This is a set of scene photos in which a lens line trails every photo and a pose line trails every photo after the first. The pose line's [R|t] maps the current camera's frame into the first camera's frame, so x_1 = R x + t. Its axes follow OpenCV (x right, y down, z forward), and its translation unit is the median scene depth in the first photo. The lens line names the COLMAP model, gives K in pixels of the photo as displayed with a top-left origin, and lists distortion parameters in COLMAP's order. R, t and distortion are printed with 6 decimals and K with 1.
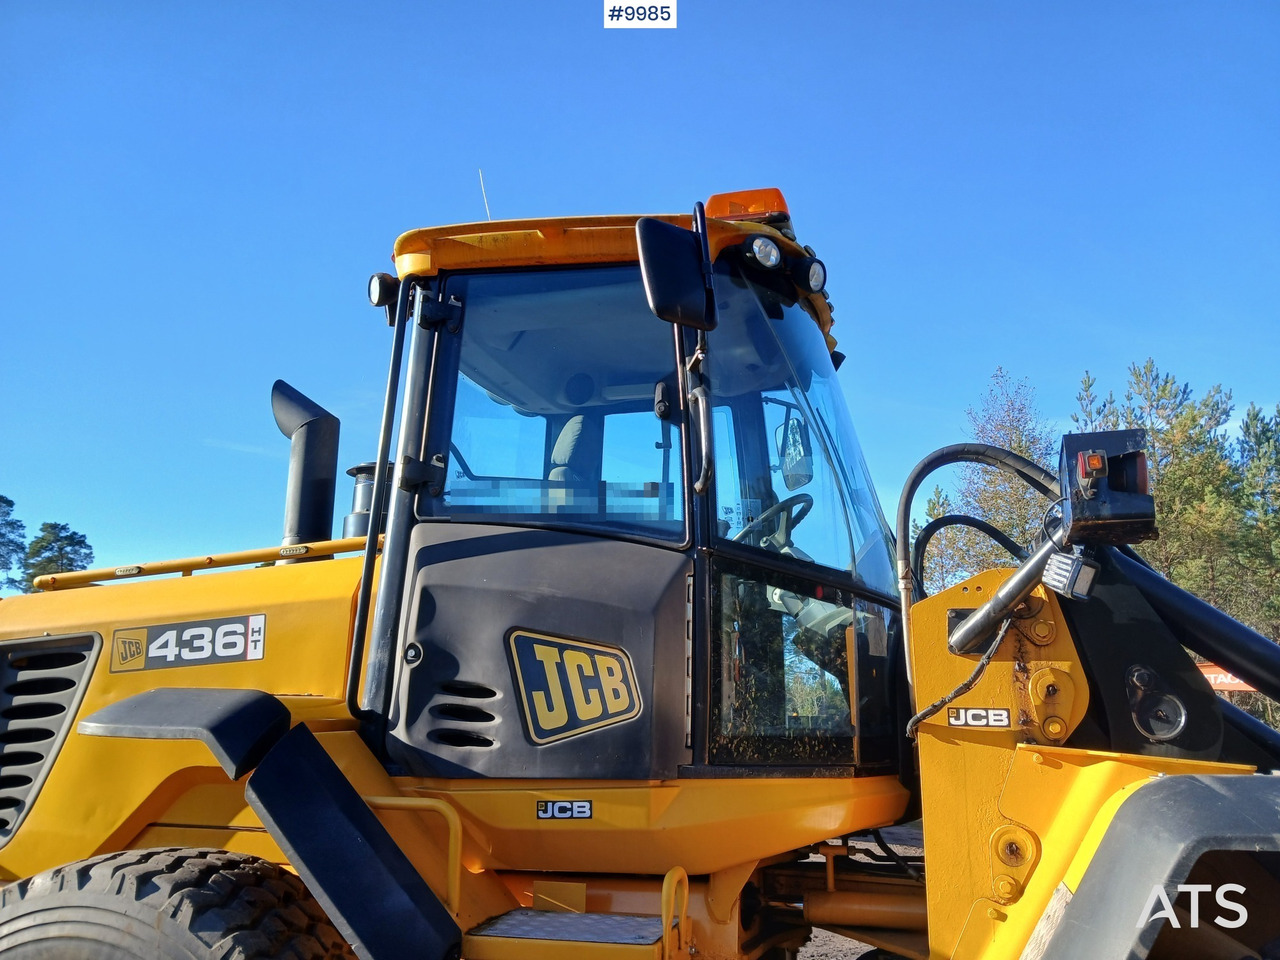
lens RADIAL K [[1020.4, 0, 644.6], [0, 1020.4, 475.8], [0, 0, 1]] dist [0.068417, -0.144428]
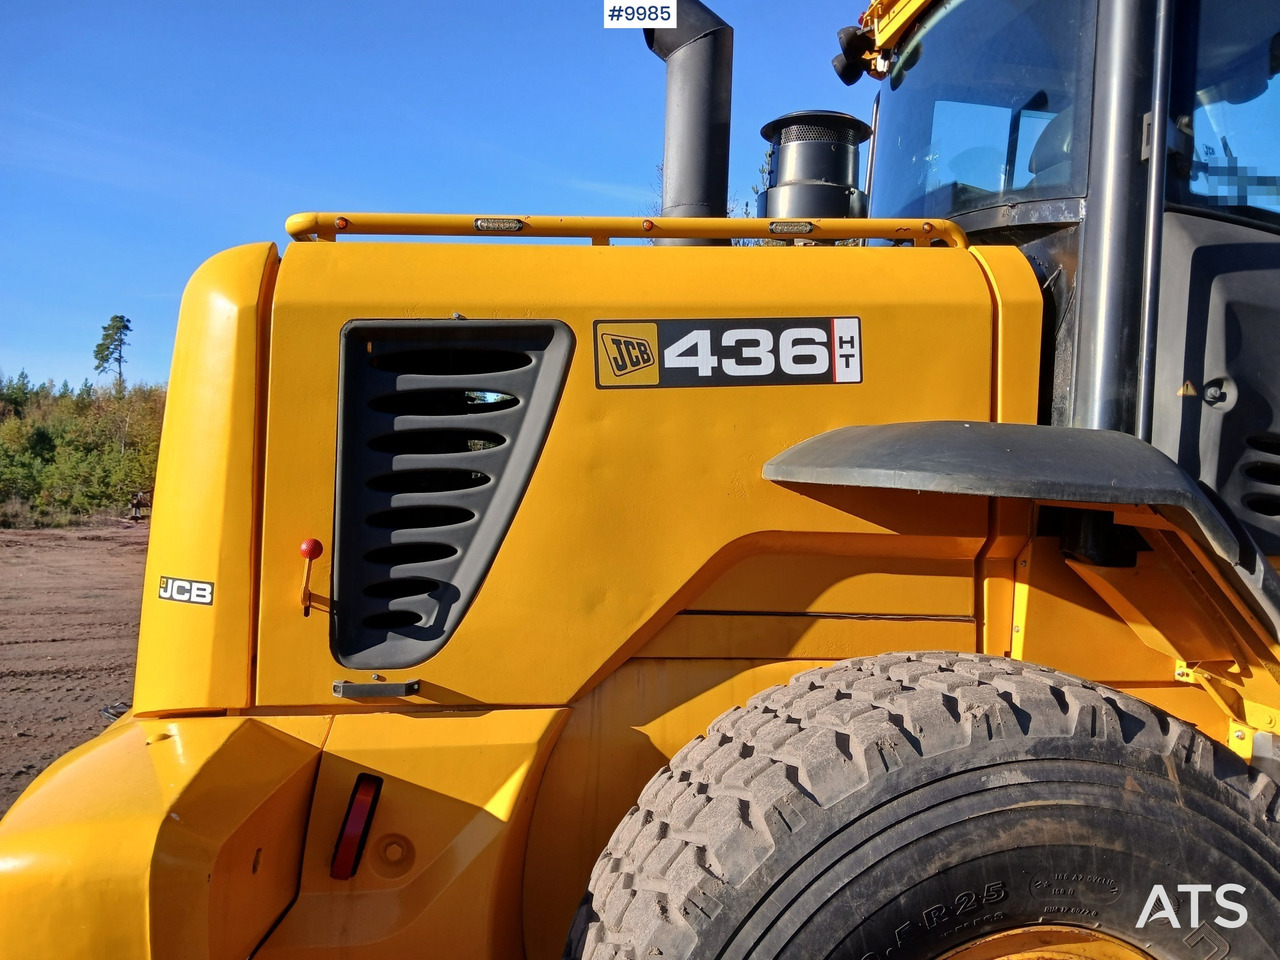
lens RADIAL K [[990.4, 0, 653.1], [0, 990.4, 481.7], [0, 0, 1]] dist [0.084318, -0.171628]
pose [[0.903052, 0.021627, 0.428986, -0.886006], [-0.131284, 0.964835, 0.227722, 0.122186], [-0.408976, -0.261963, 0.874136, 0.512516]]
